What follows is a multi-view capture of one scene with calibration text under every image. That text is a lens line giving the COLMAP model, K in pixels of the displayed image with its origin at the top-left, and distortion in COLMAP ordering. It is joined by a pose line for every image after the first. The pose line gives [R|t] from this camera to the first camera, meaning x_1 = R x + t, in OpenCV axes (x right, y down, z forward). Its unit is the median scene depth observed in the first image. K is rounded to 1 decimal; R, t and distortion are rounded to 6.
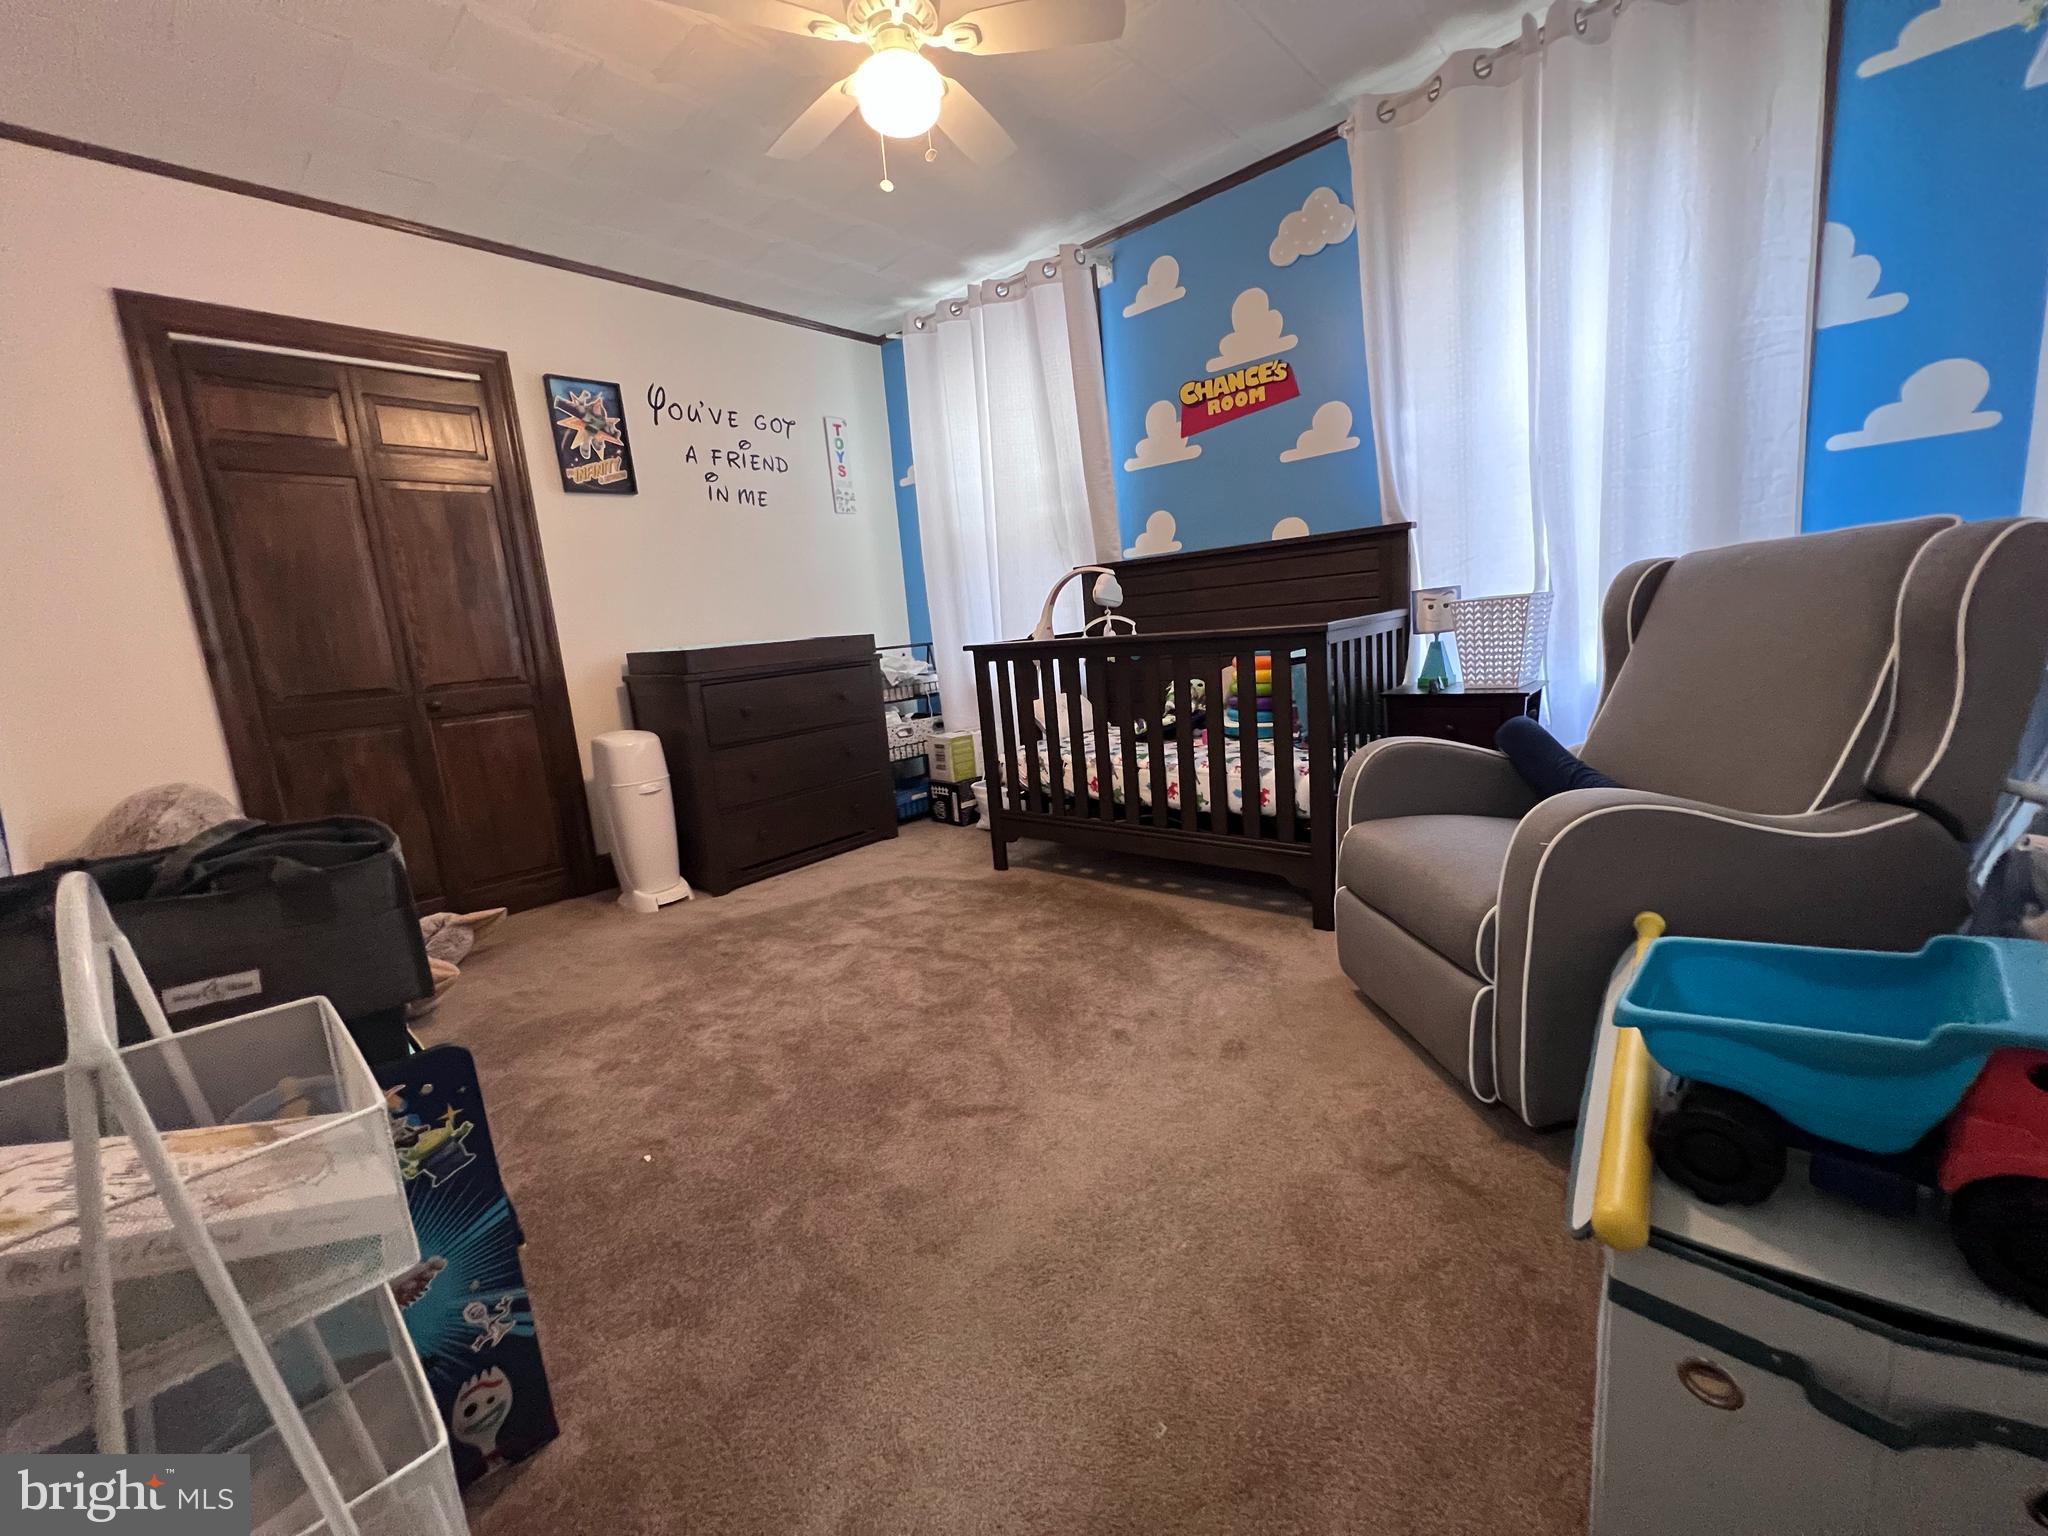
lens RADIAL K [[821.1, 0, 1031.4], [0, 821.1, 771.1], [0, 0, 1]] dist [-0.004329, 0.000746]
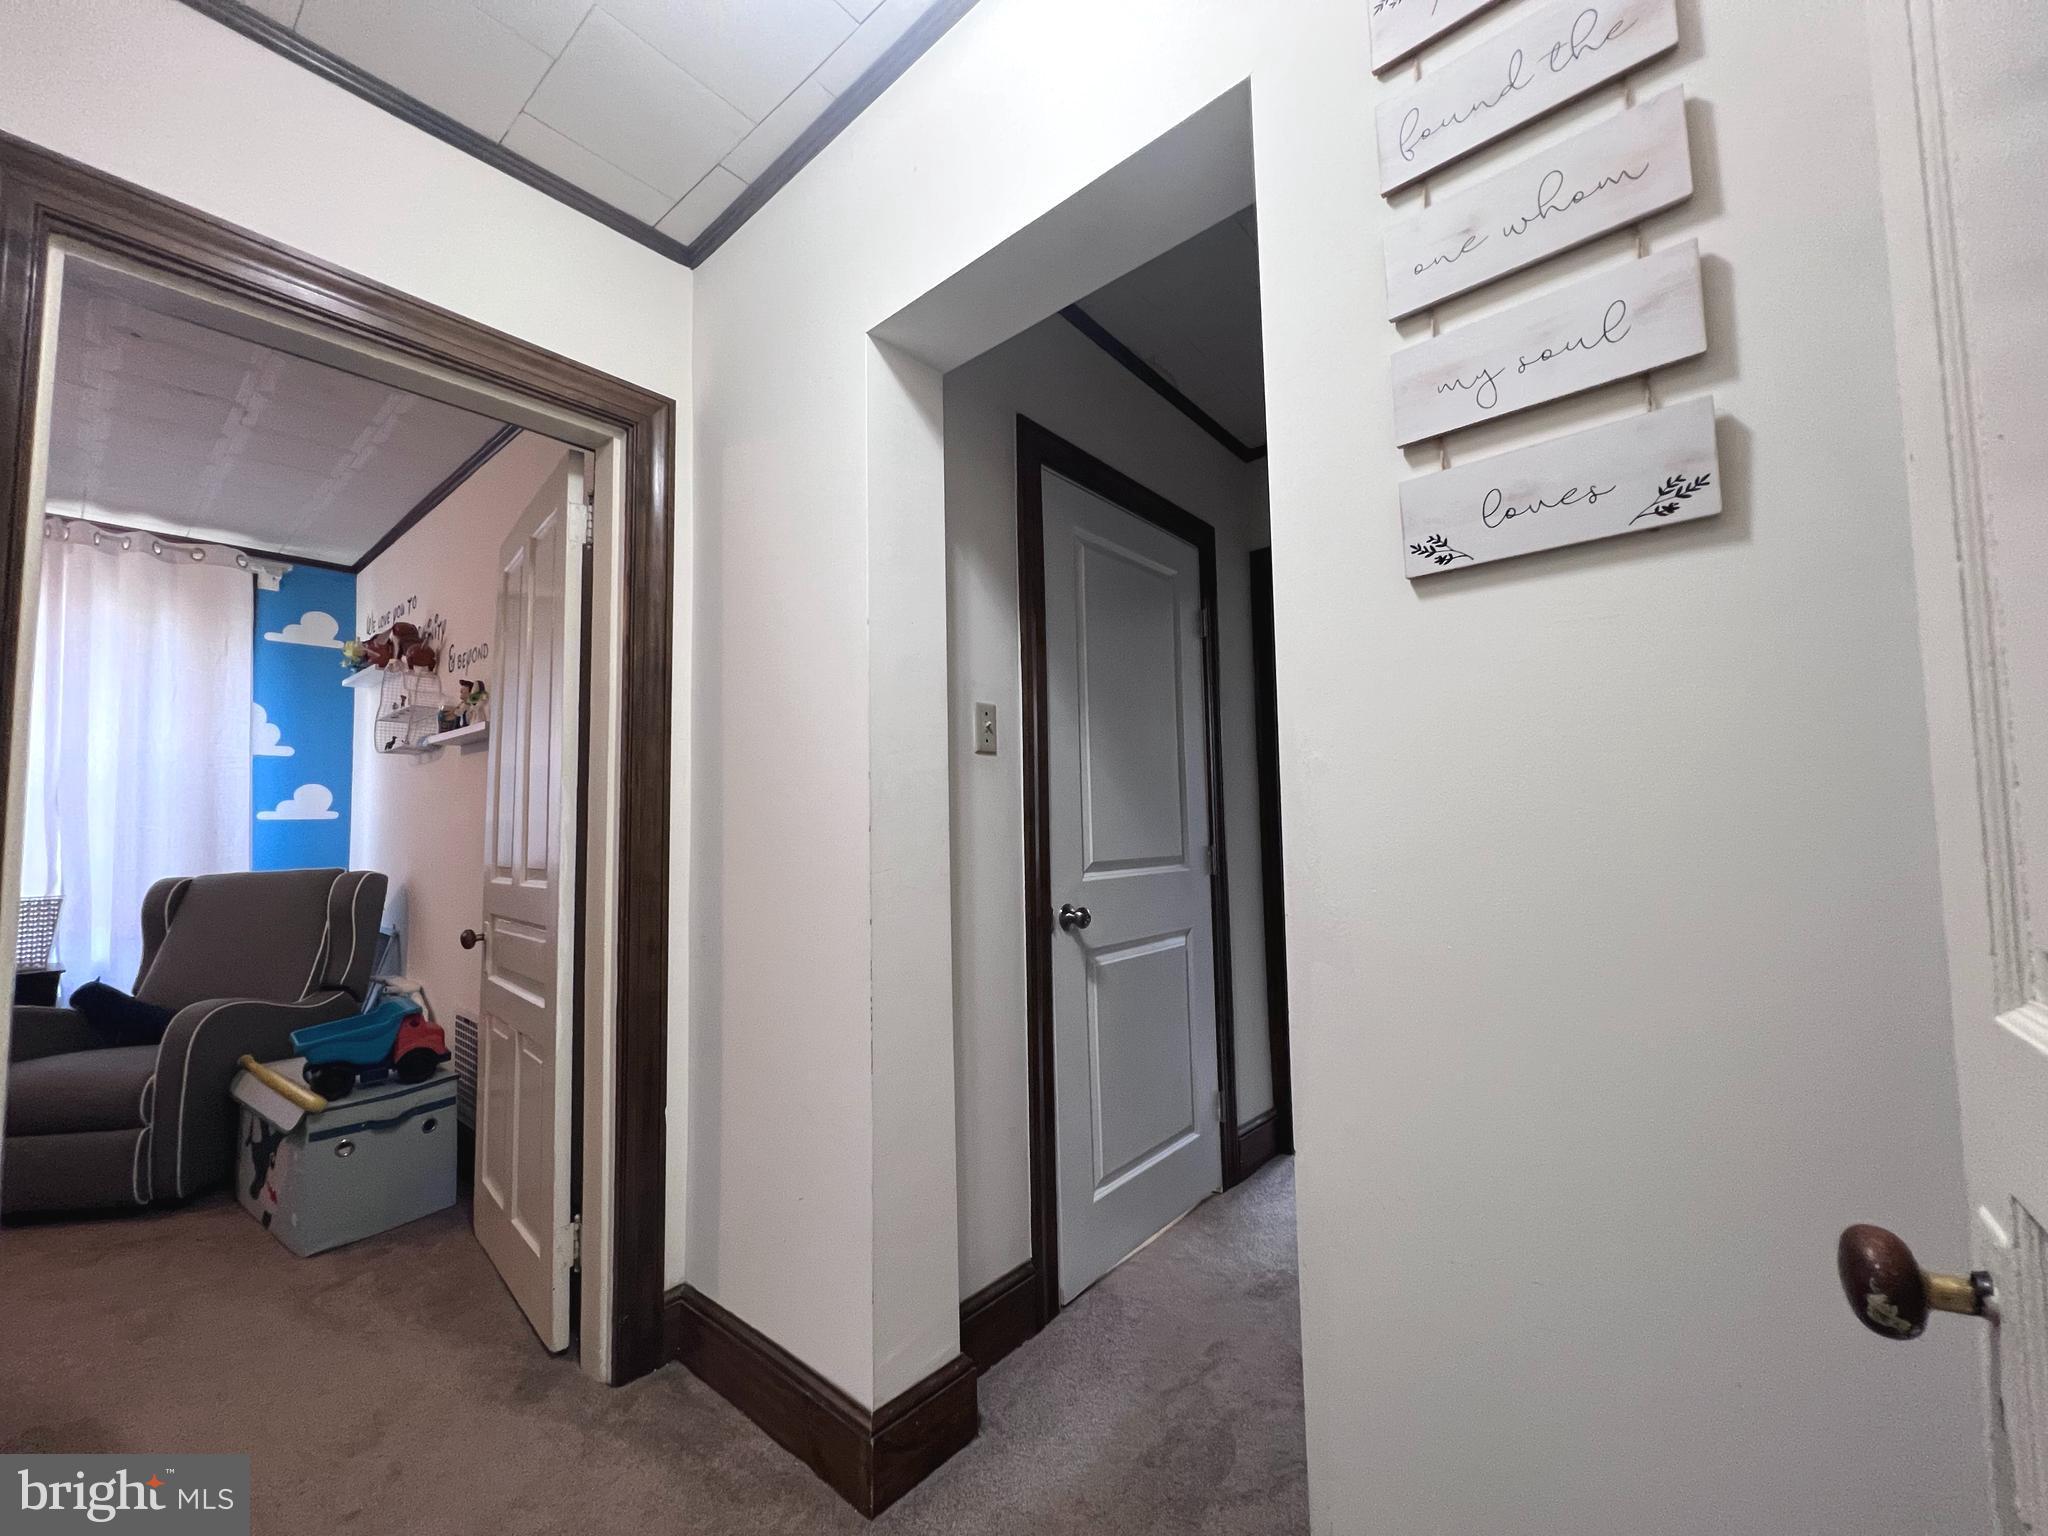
lens RADIAL K [[821.1, 0, 1030.0], [0, 821.1, 774.1], [0, 0, 1]] dist [-0.004329, 0.000746]
pose [[-0.034673, 0.148809, 0.988258, -0.964982], [0.206922, 0.968494, -0.138573, 0.123829], [-0.977743, 0.199688, -0.064372, -0.620140]]
